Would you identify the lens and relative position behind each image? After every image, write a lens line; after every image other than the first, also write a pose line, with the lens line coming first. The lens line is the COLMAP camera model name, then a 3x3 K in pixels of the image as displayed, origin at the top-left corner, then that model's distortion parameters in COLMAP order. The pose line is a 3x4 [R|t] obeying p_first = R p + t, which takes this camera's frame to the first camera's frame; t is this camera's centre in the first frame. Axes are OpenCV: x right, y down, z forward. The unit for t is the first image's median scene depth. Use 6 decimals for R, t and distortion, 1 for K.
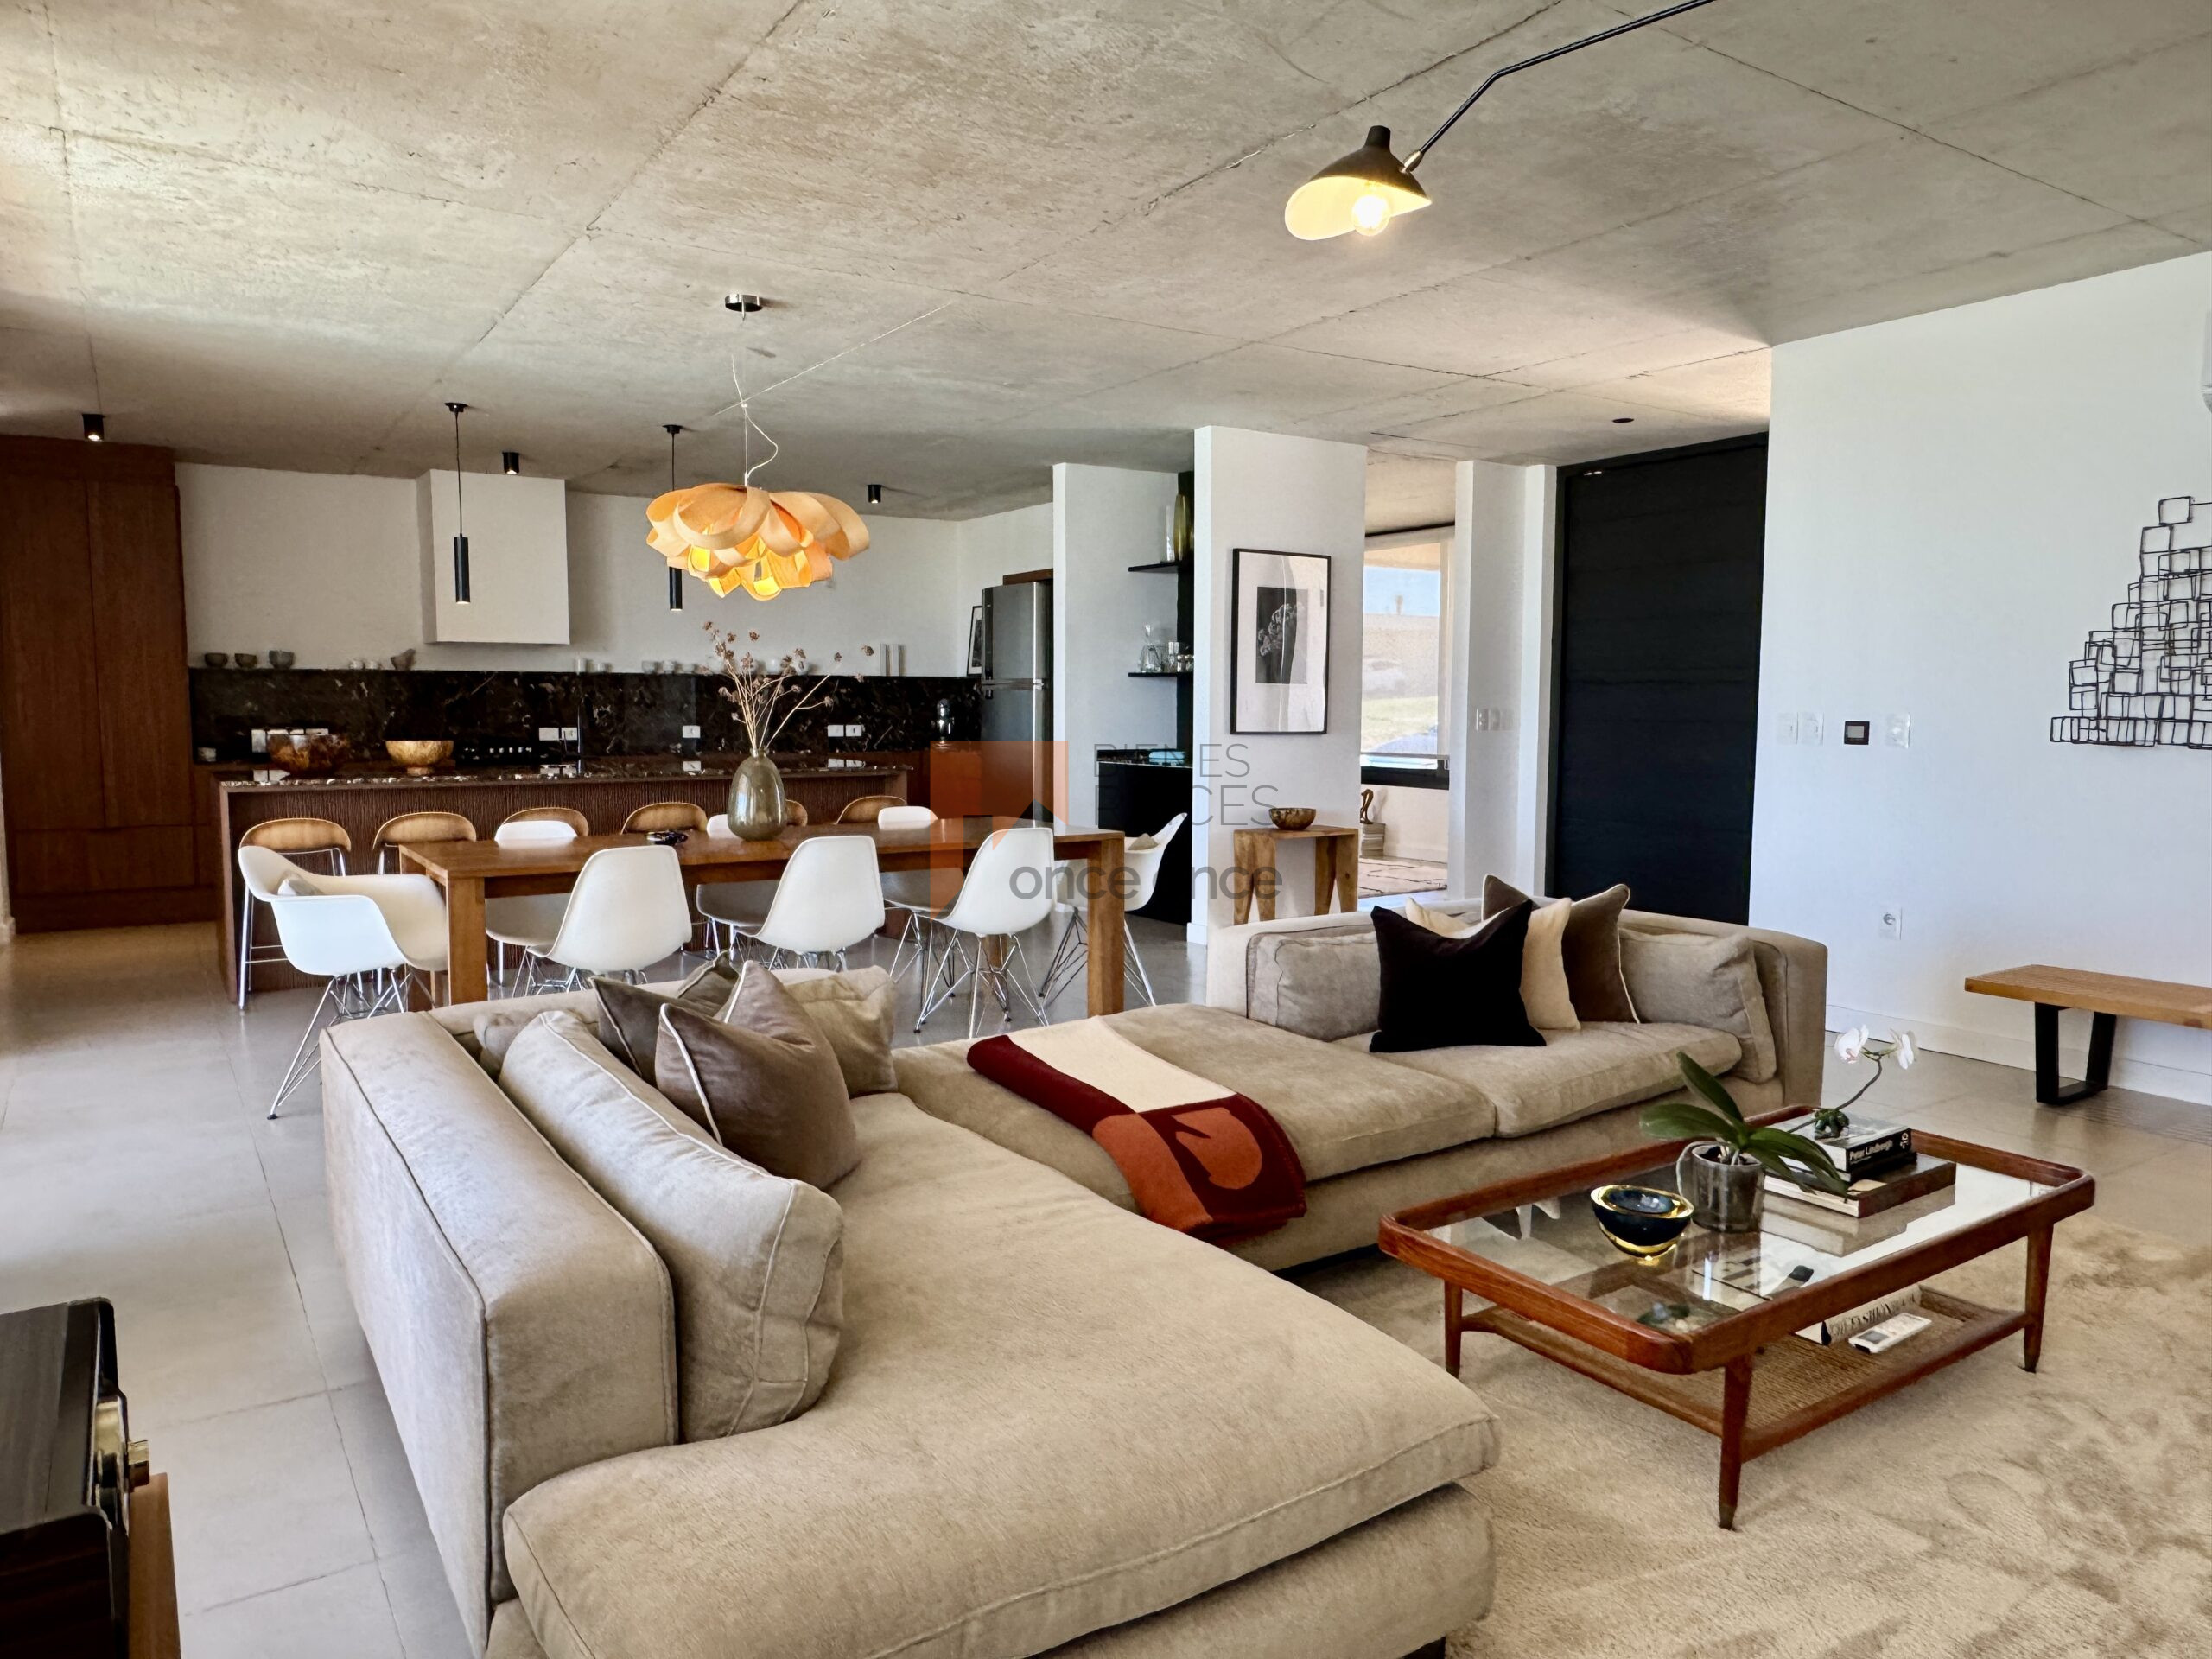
lens RADIAL K [[1467.7, 0, 1106.0], [0, 1467.7, 829.5], [0, 0, 1]] dist [-0.008659, -0.000542]
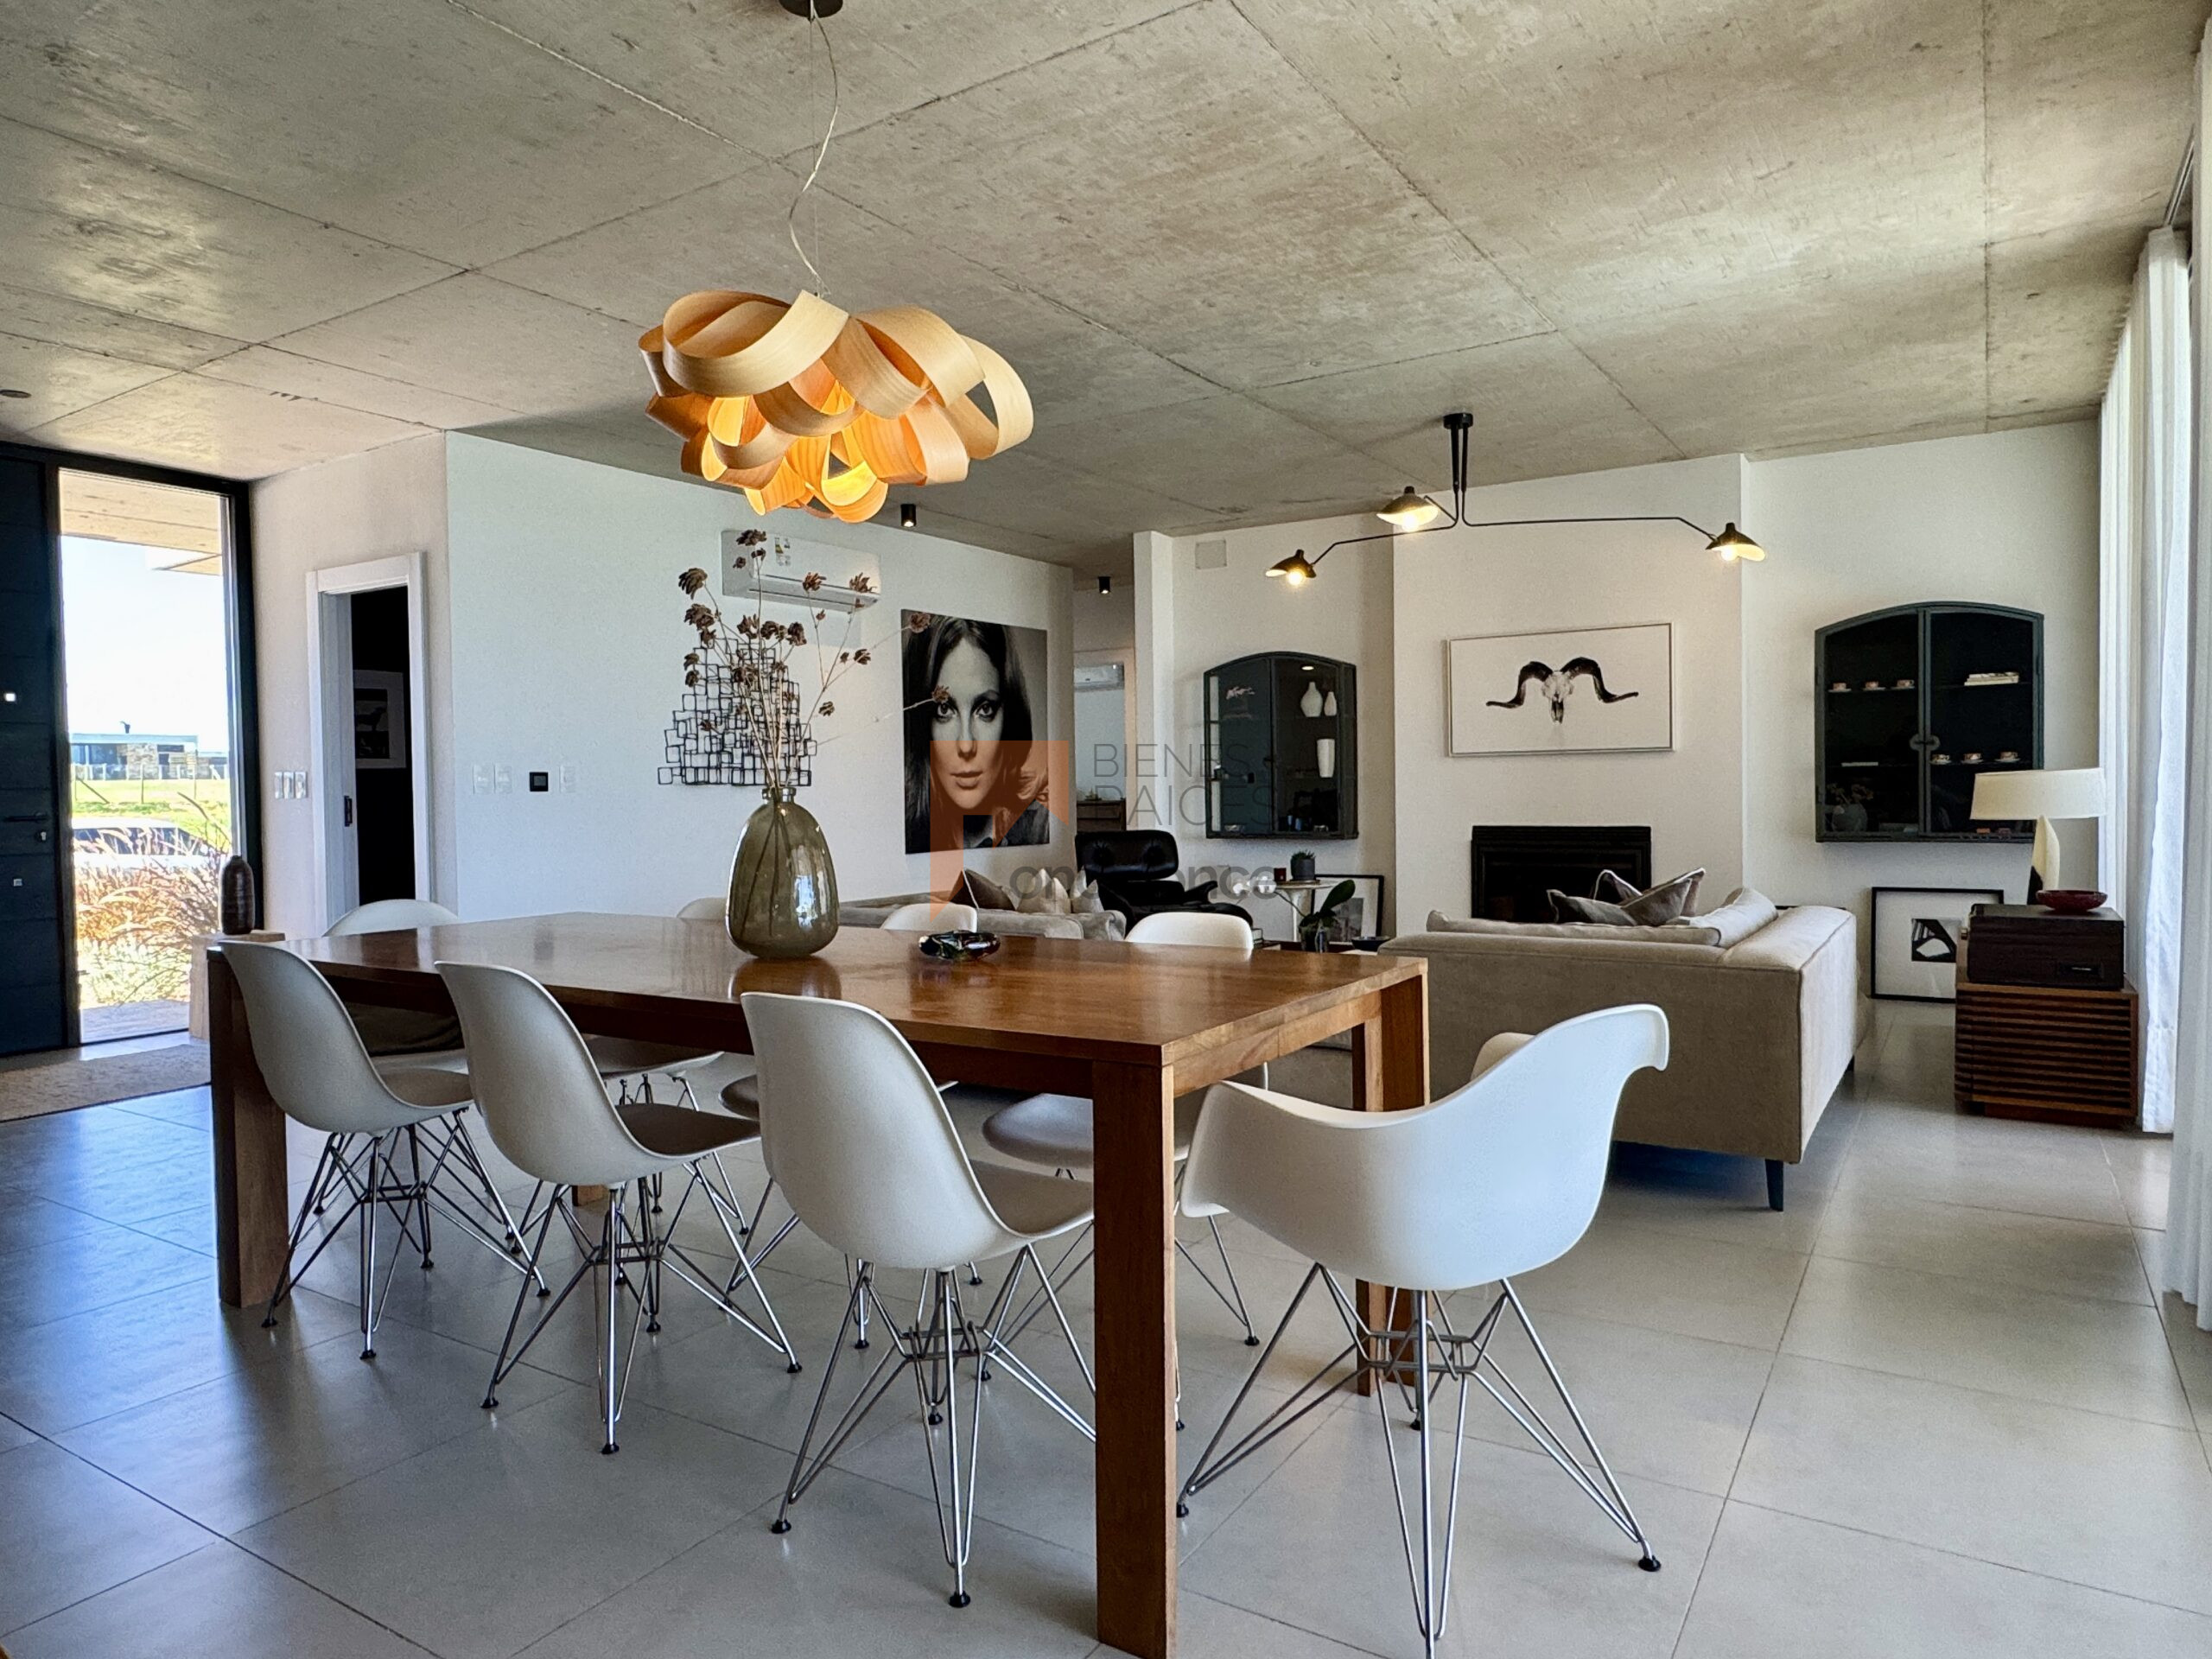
lens RADIAL K [[1380.9, 0, 1106.0], [0, 1380.9, 829.5], [0, 0, 1]] dist [-0.000057, 0.003955]
pose [[-0.405358, -0.025825, 0.913793, -1.025898], [0.093629, 0.993171, 0.069601, -0.090311], [-0.909351, 0.113771, -0.400172, 1.499658]]
